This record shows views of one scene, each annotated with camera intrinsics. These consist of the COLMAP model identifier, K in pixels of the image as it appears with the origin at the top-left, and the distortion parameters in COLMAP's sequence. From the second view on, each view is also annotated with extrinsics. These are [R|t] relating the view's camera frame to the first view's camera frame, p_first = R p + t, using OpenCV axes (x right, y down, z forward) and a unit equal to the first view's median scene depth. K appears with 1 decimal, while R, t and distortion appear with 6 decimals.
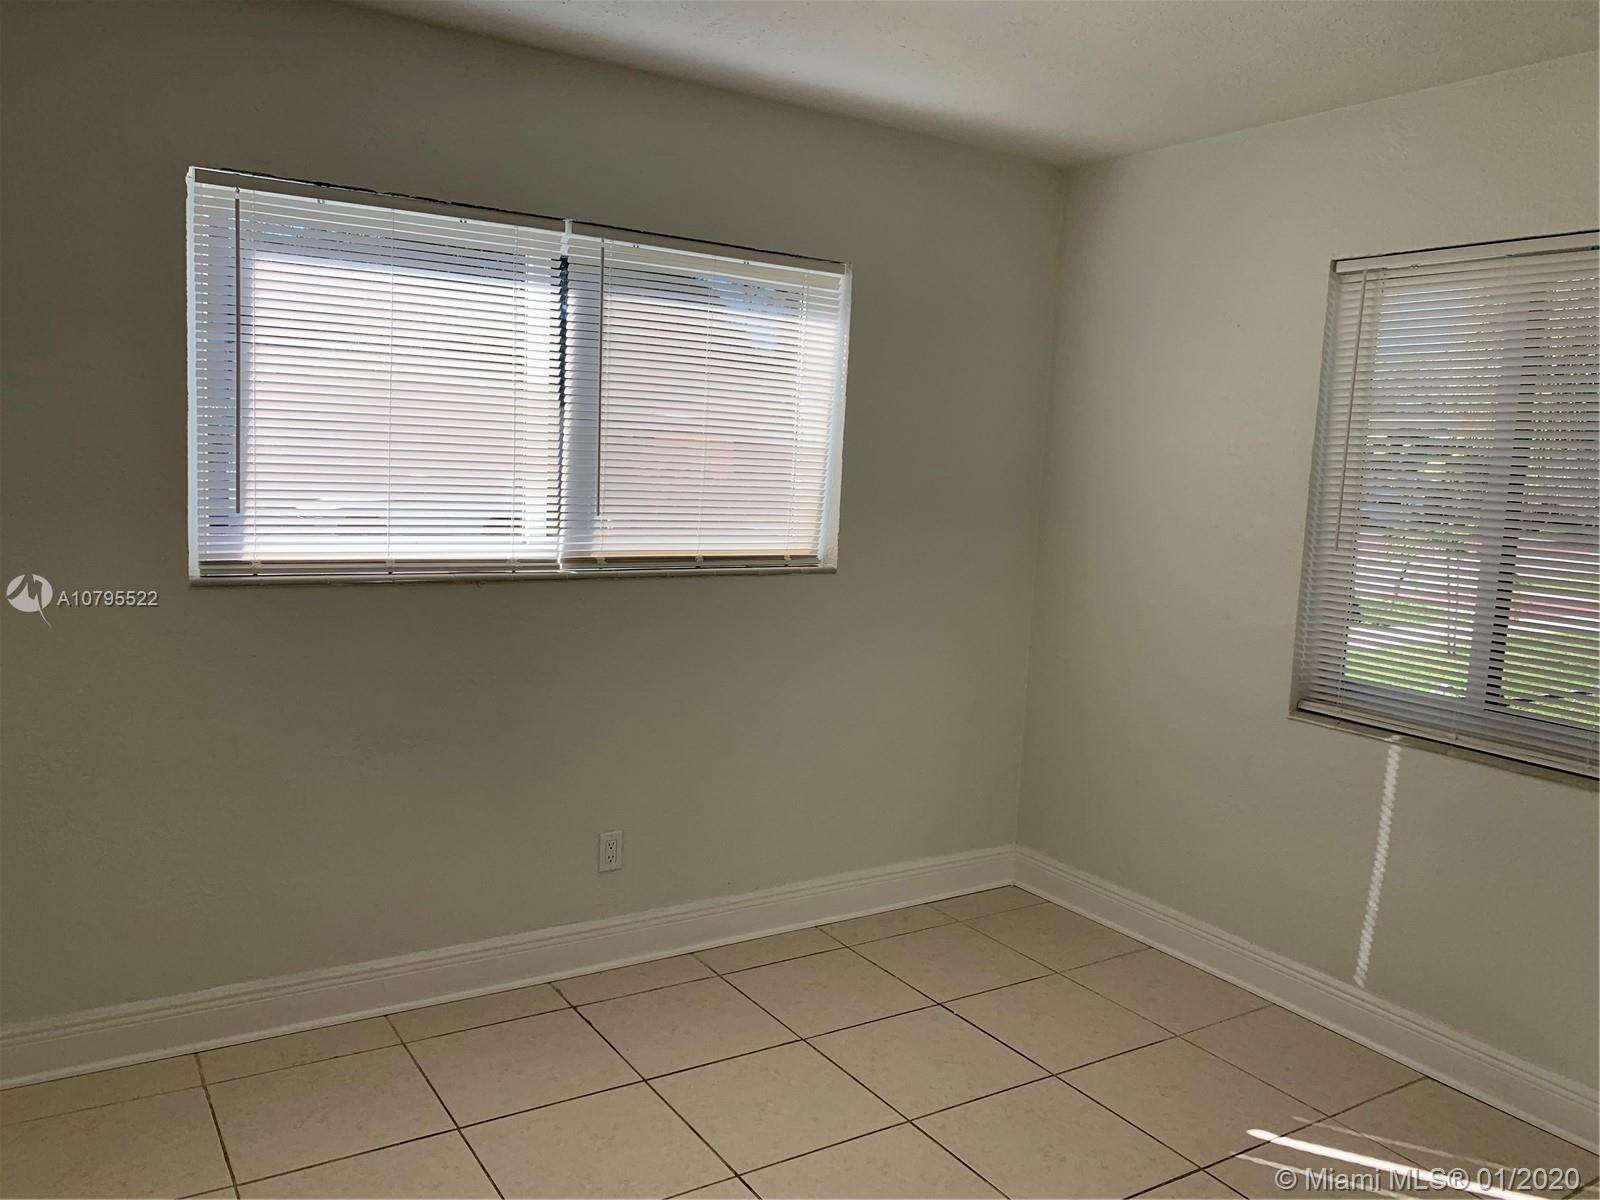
lens RADIAL K [[1223.0, 0, 795.5], [0, 1223.0, 591.8], [0, 0, 1]] dist [0.031305, -0.030716]
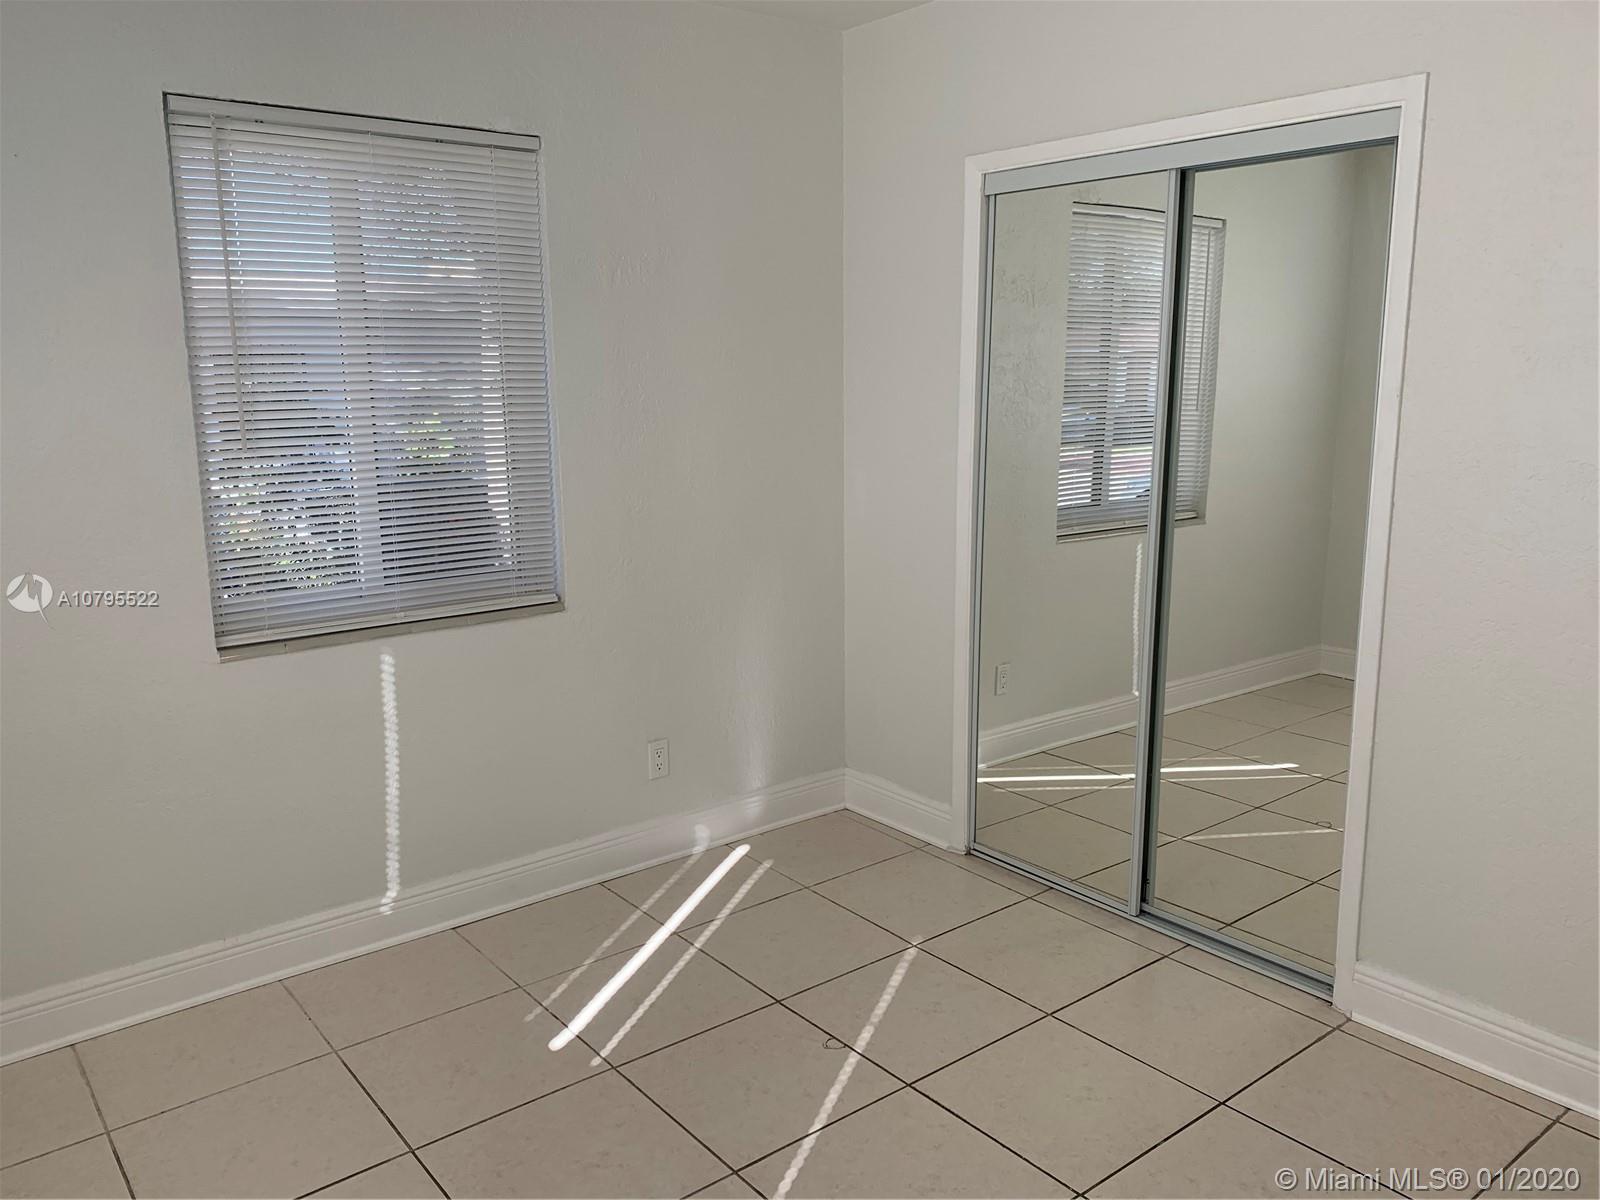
lens RADIAL K [[1223.0, 0, 791.4], [0, 1223.0, 599.4], [0, 0, 1]] dist [0.031305, -0.030716]
pose [[-0.110678, -0.221516, 0.968856, -0.488536], [0.128262, 0.963509, 0.234946, -0.093526], [-0.985545, 0.150271, -0.078227, 0.759165]]
